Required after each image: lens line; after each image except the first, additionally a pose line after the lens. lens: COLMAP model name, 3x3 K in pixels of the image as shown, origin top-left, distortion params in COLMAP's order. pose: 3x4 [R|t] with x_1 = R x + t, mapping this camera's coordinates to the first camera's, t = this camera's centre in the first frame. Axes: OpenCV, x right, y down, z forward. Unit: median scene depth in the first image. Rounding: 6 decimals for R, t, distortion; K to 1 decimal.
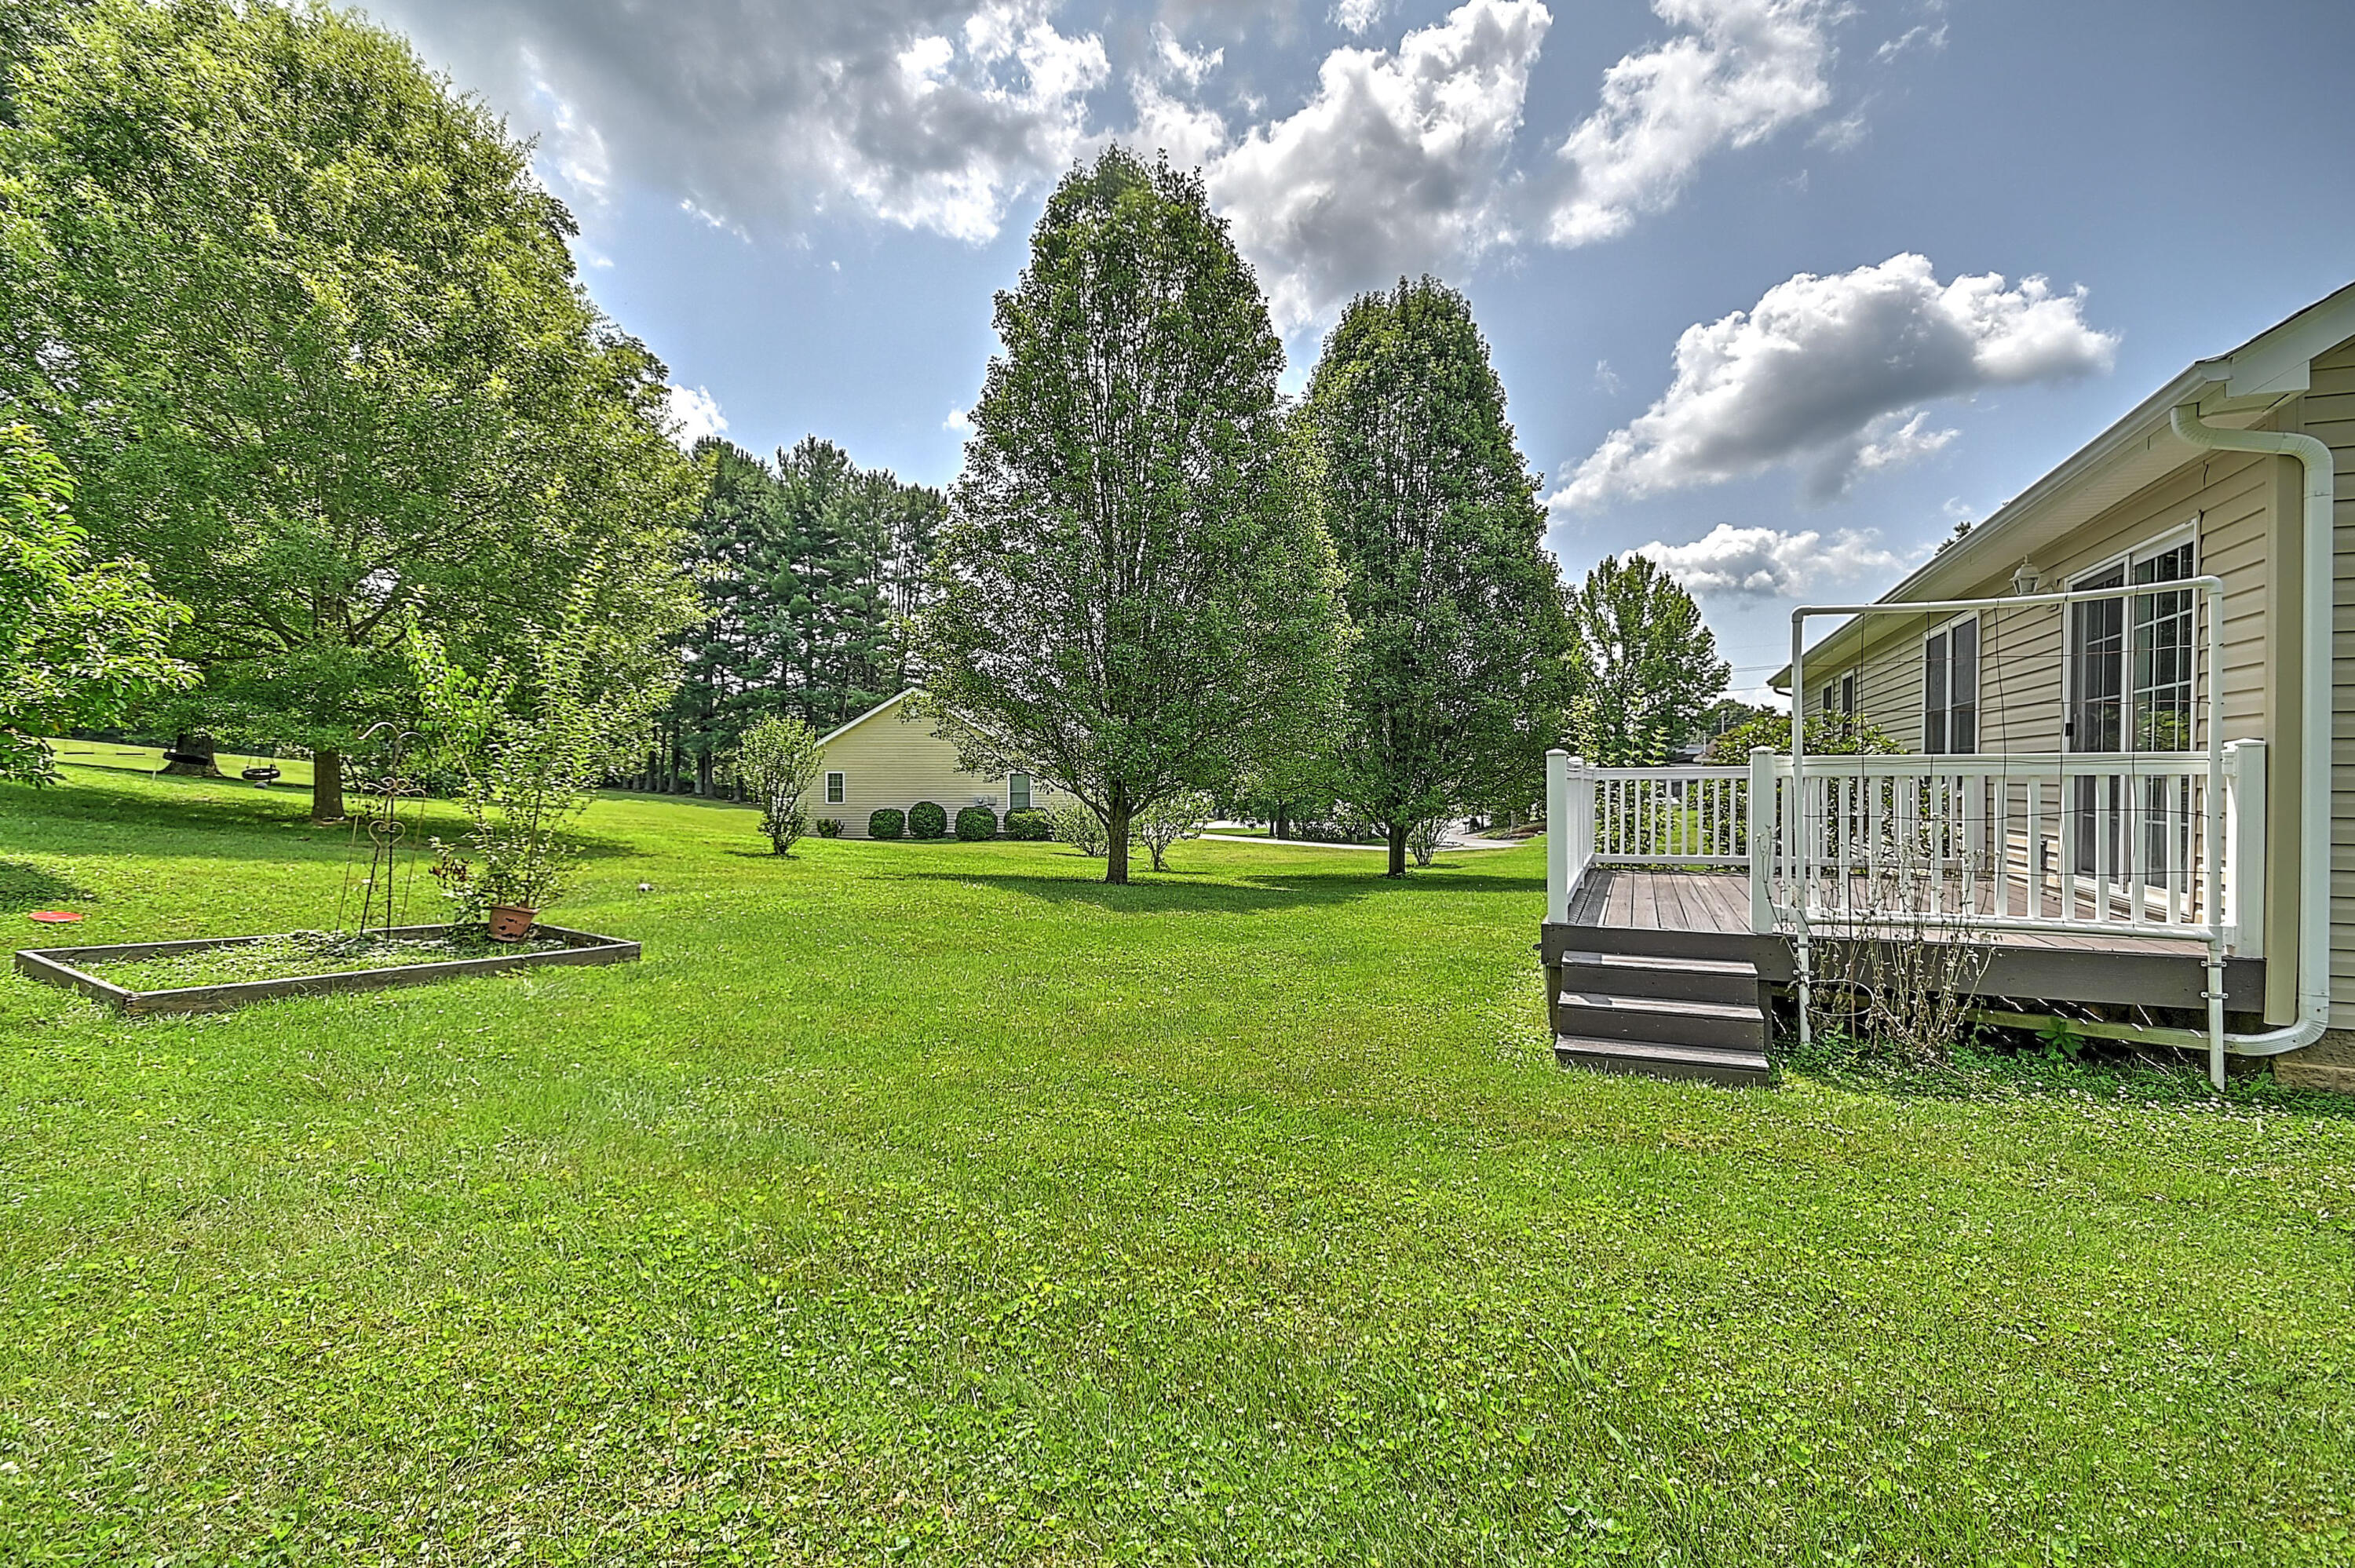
lens RADIAL K [[1015.0, 0, 1177.5], [0, 1015.0, 784.0], [0, 0, 1]] dist [0.002336, 0.000288]
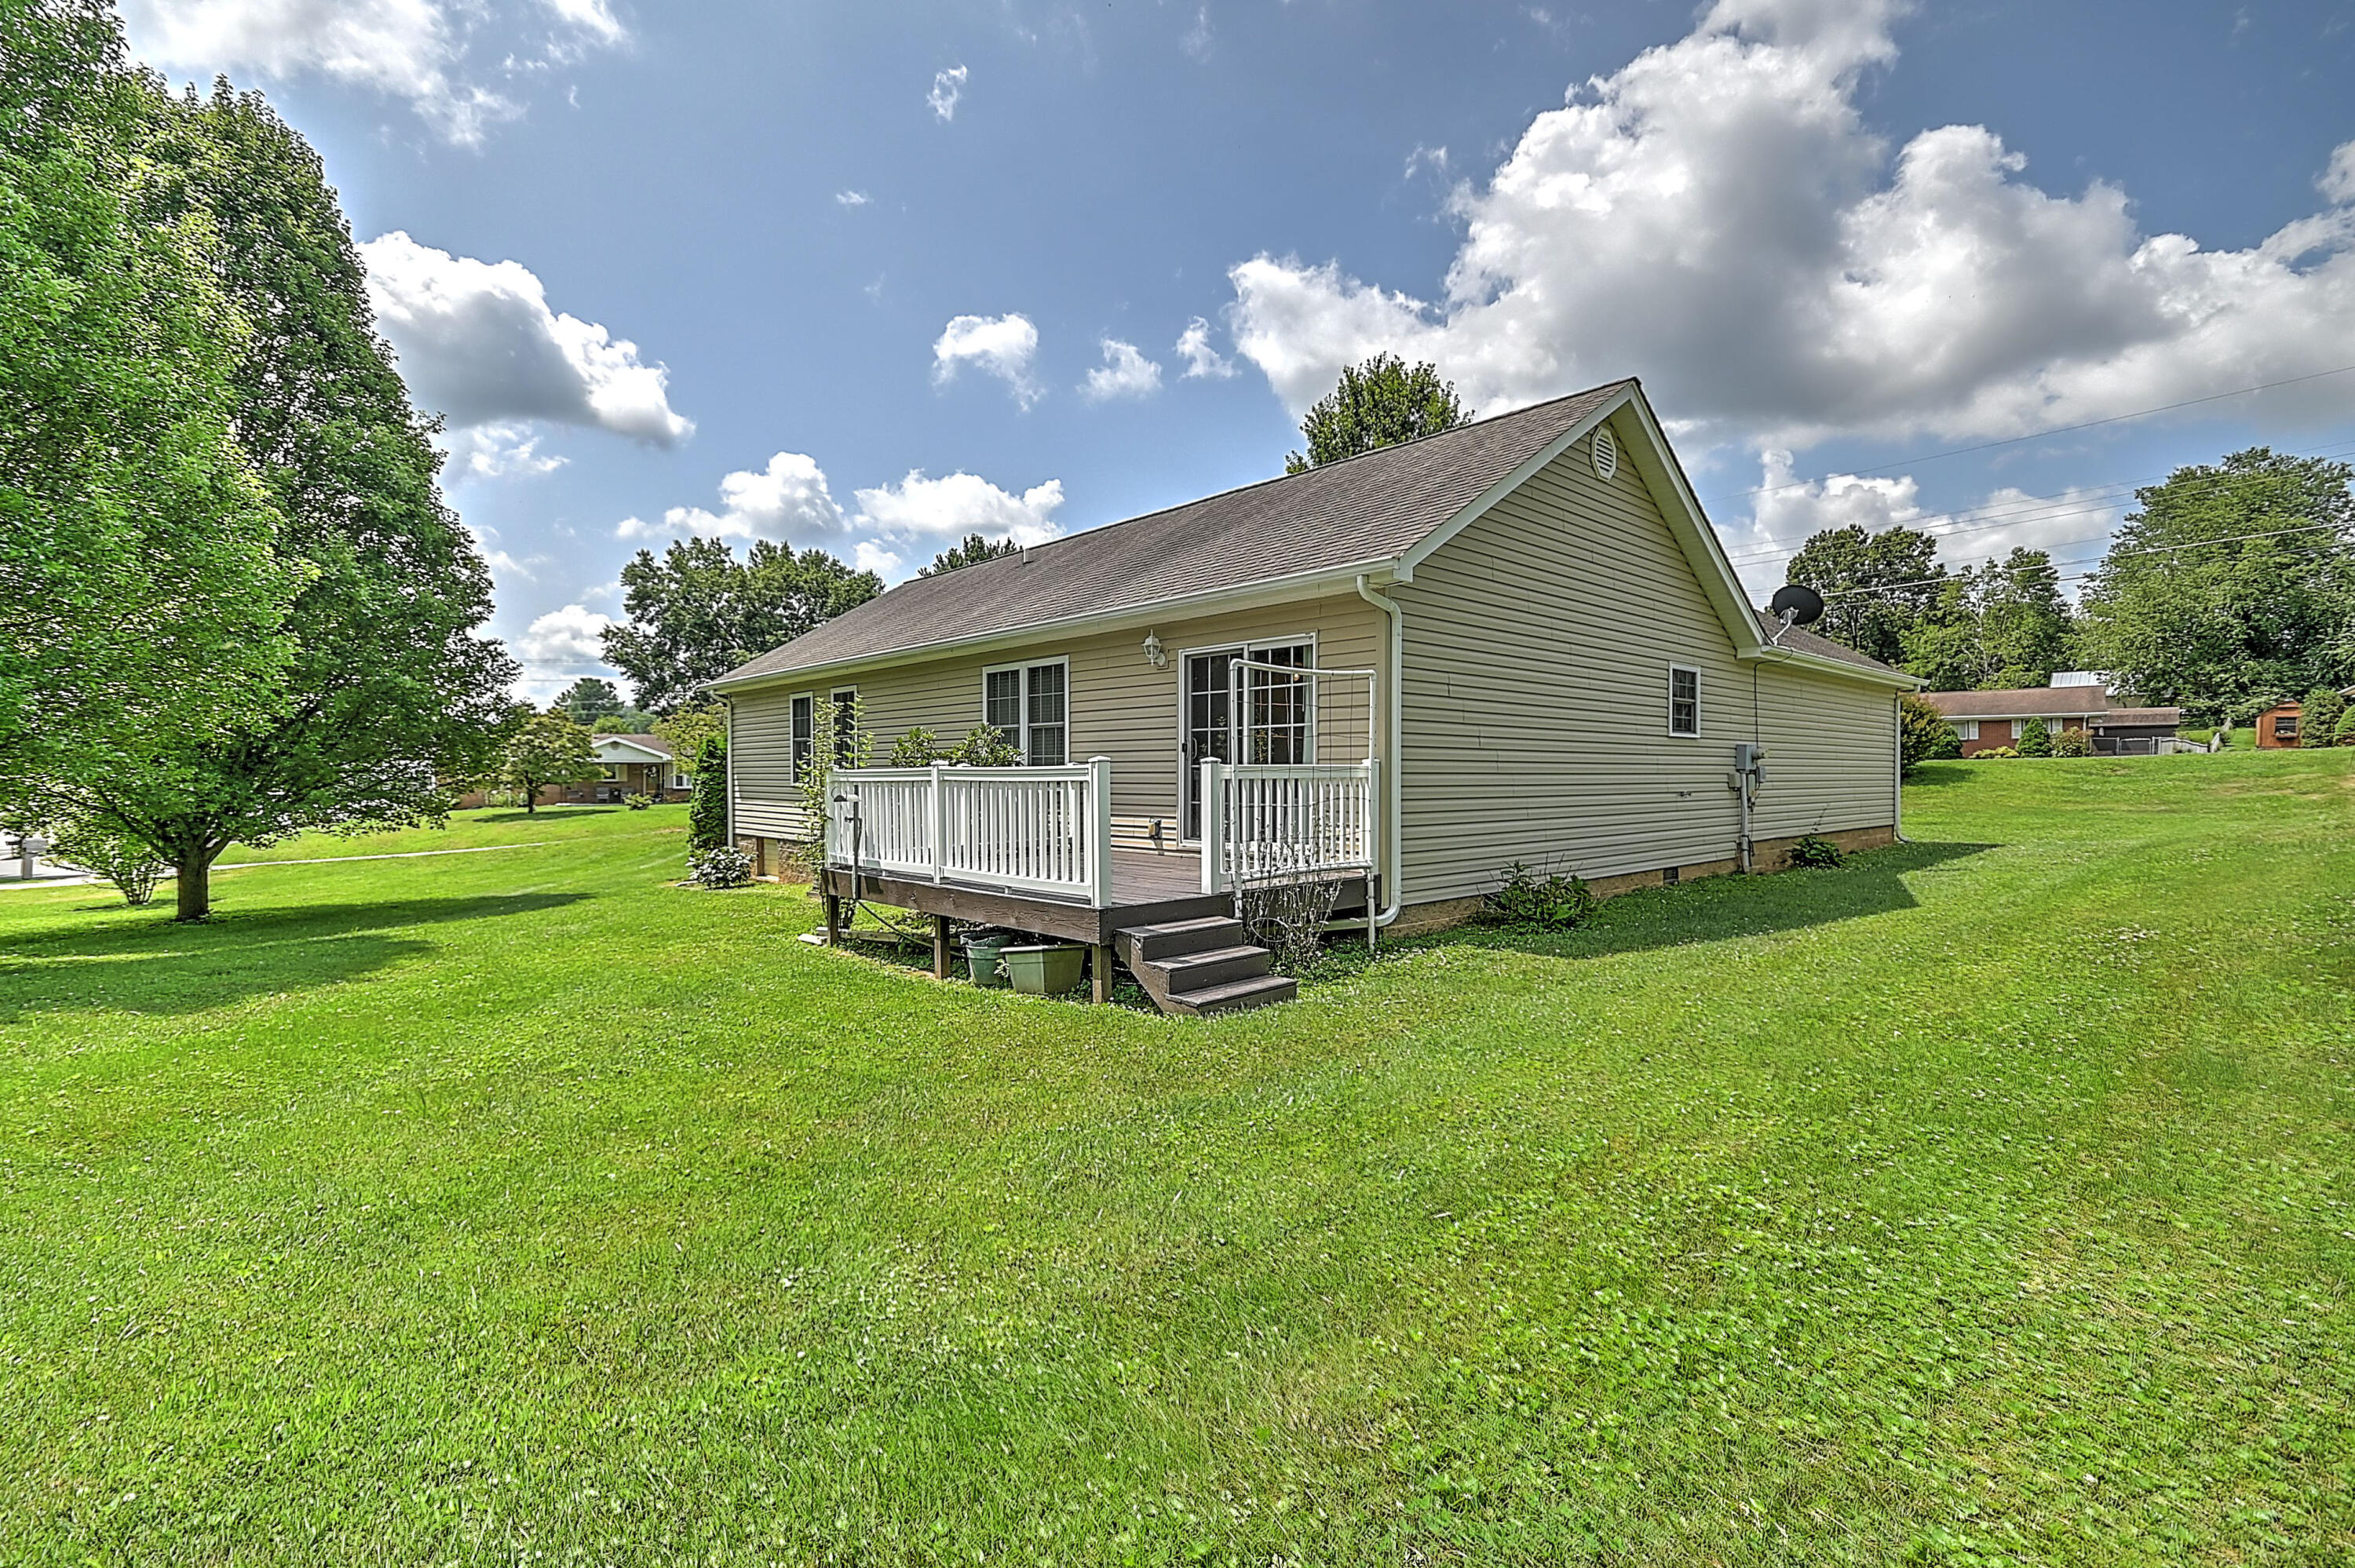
lens RADIAL K [[1024.5, 0, 1172.8], [0, 1024.5, 781.4], [0, 0, 1]] dist [0.003424, -0.000016]
pose [[0.369861, 0.002100, 0.929085, -0.742737], [0.001826, 0.999994, -0.002987, 0.002539], [-0.929085, 0.002801, 0.369855, 0.567685]]
